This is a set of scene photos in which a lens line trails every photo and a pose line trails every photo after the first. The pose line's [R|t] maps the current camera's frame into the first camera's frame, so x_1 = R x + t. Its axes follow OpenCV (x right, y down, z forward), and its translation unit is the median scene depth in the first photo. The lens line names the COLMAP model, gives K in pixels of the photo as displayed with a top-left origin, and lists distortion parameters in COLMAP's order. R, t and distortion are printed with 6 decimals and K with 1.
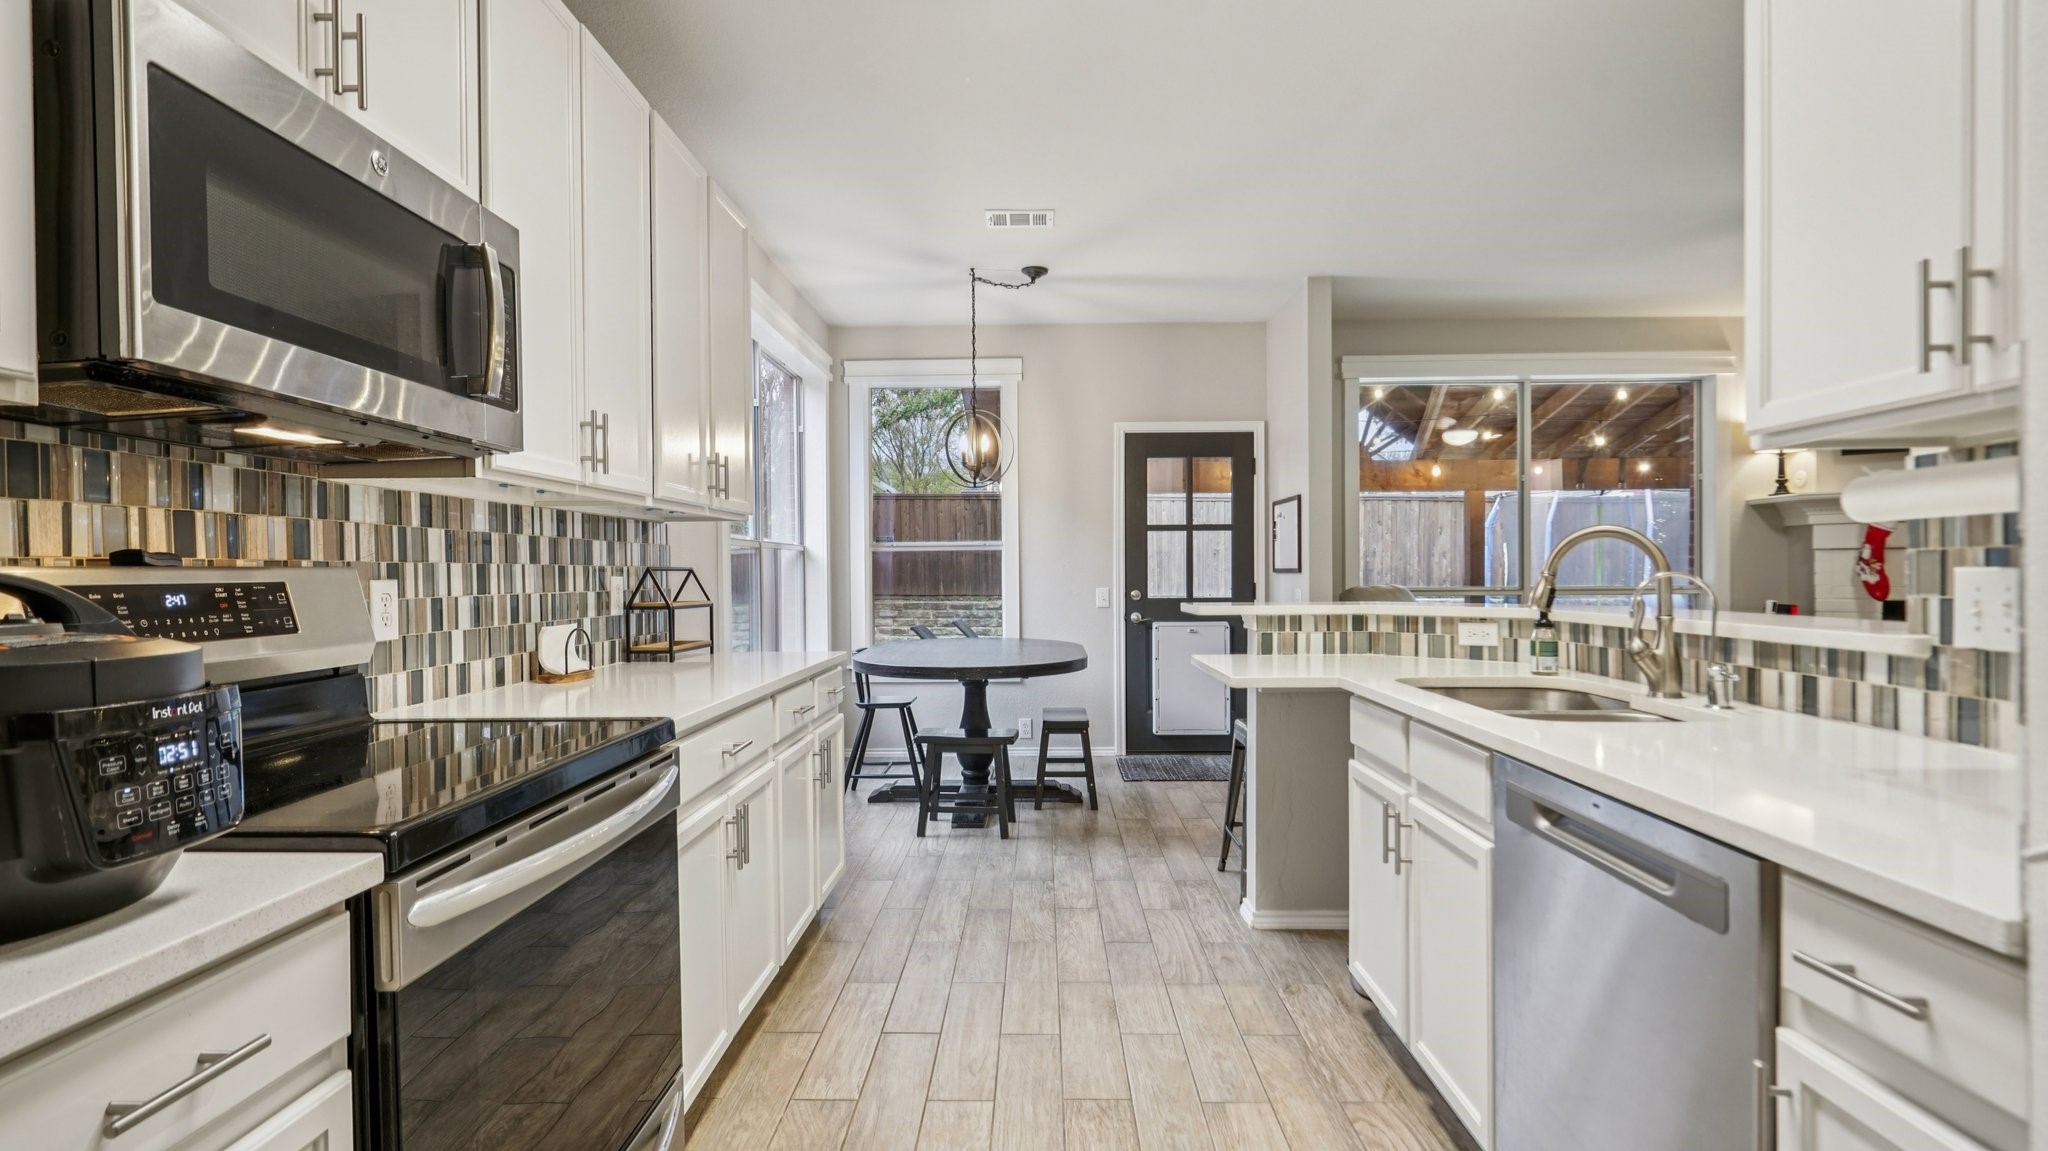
lens RADIAL K [[965.8, 0, 1027.6], [0, 965.8, 583.4], [0, 0, 1]] dist [-0.000241, 0.000388]
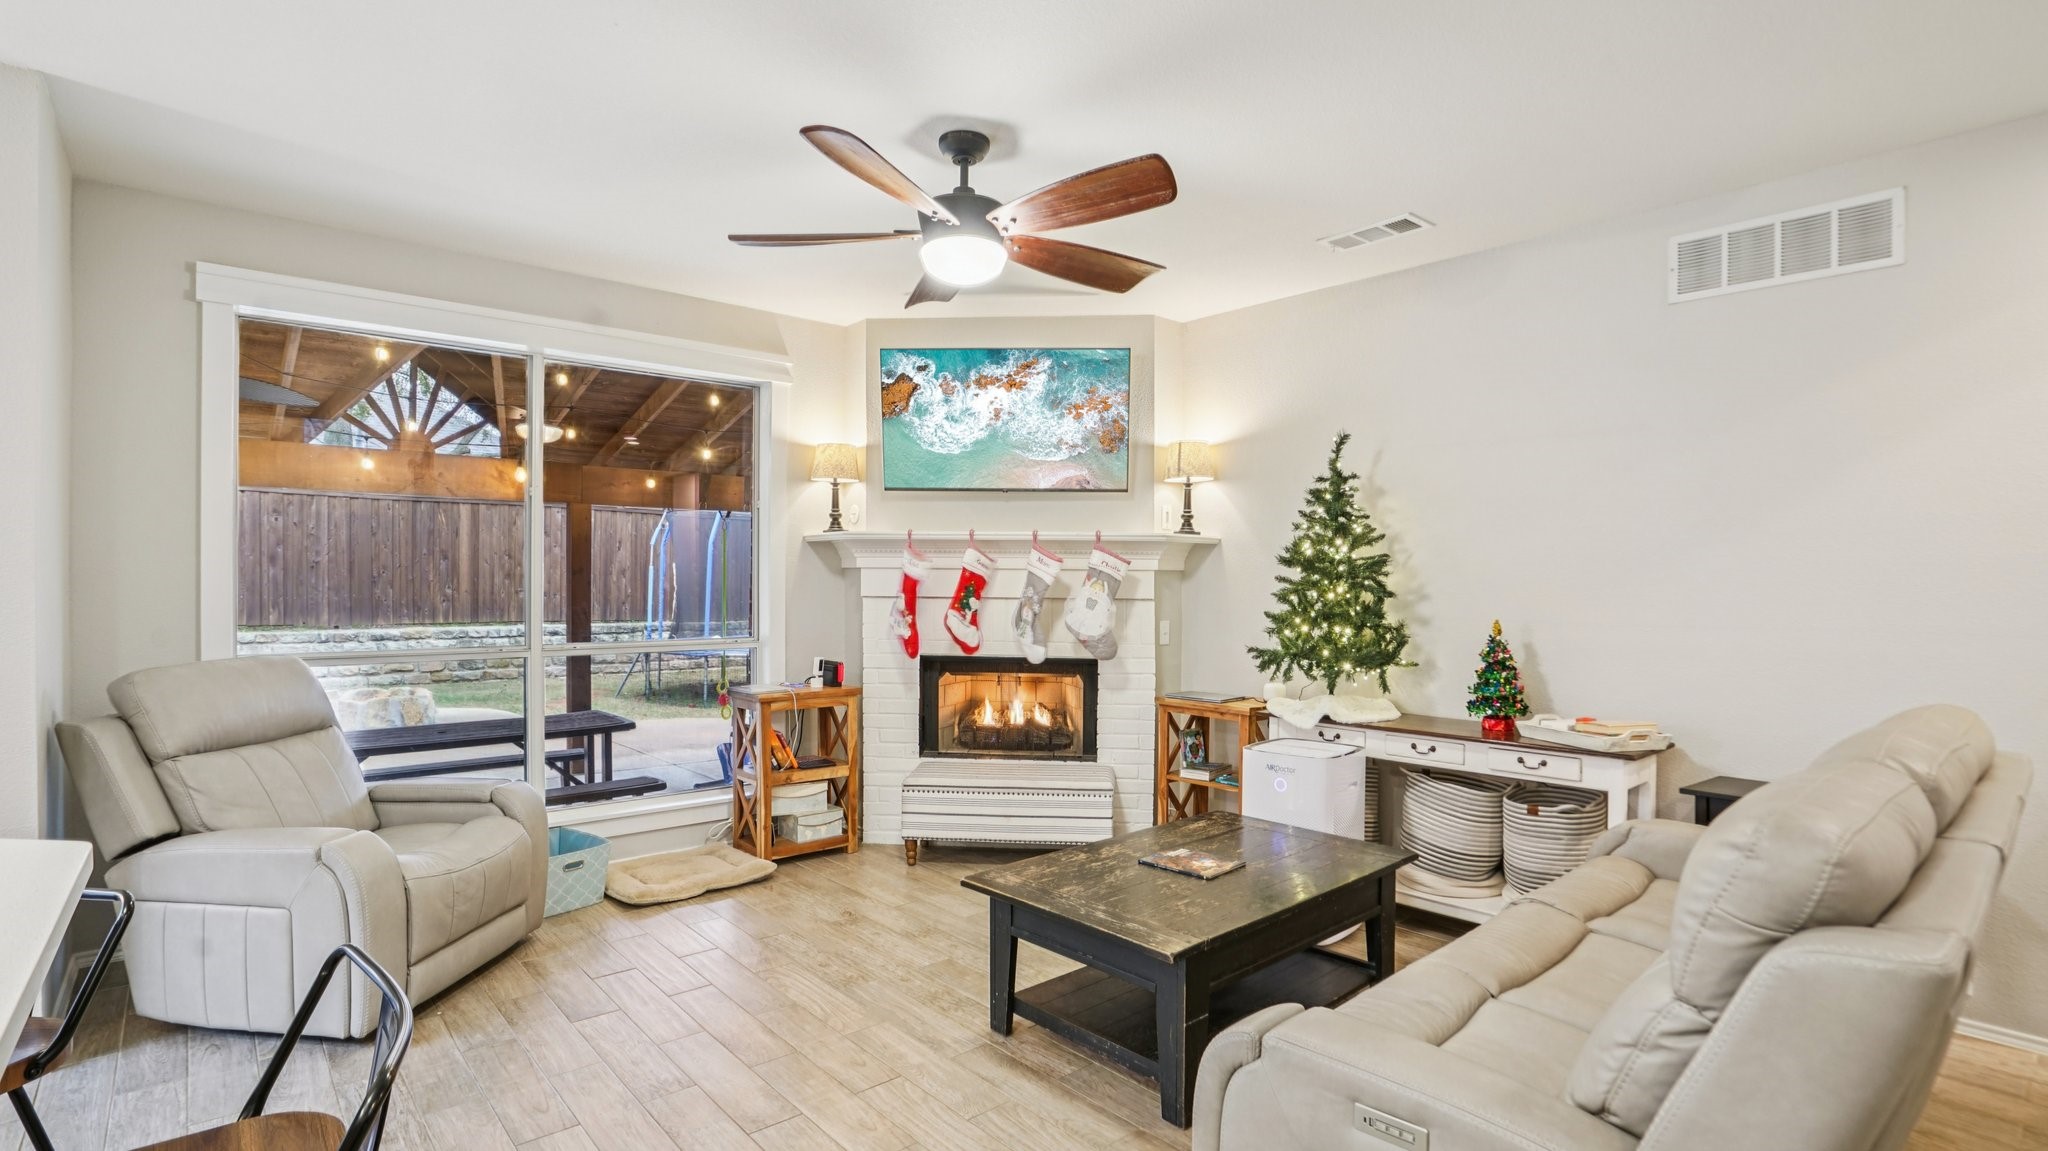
lens RADIAL K [[965.8, 0, 1020.1], [0, 965.8, 581.6], [0, 0, 1]] dist [-0.000241, 0.000388]
pose [[0.752843, 0.009496, 0.658132, 0.335653], [-0.003349, 0.999938, -0.010598, -0.038104], [-0.658192, 0.005775, 0.752828, 0.243158]]
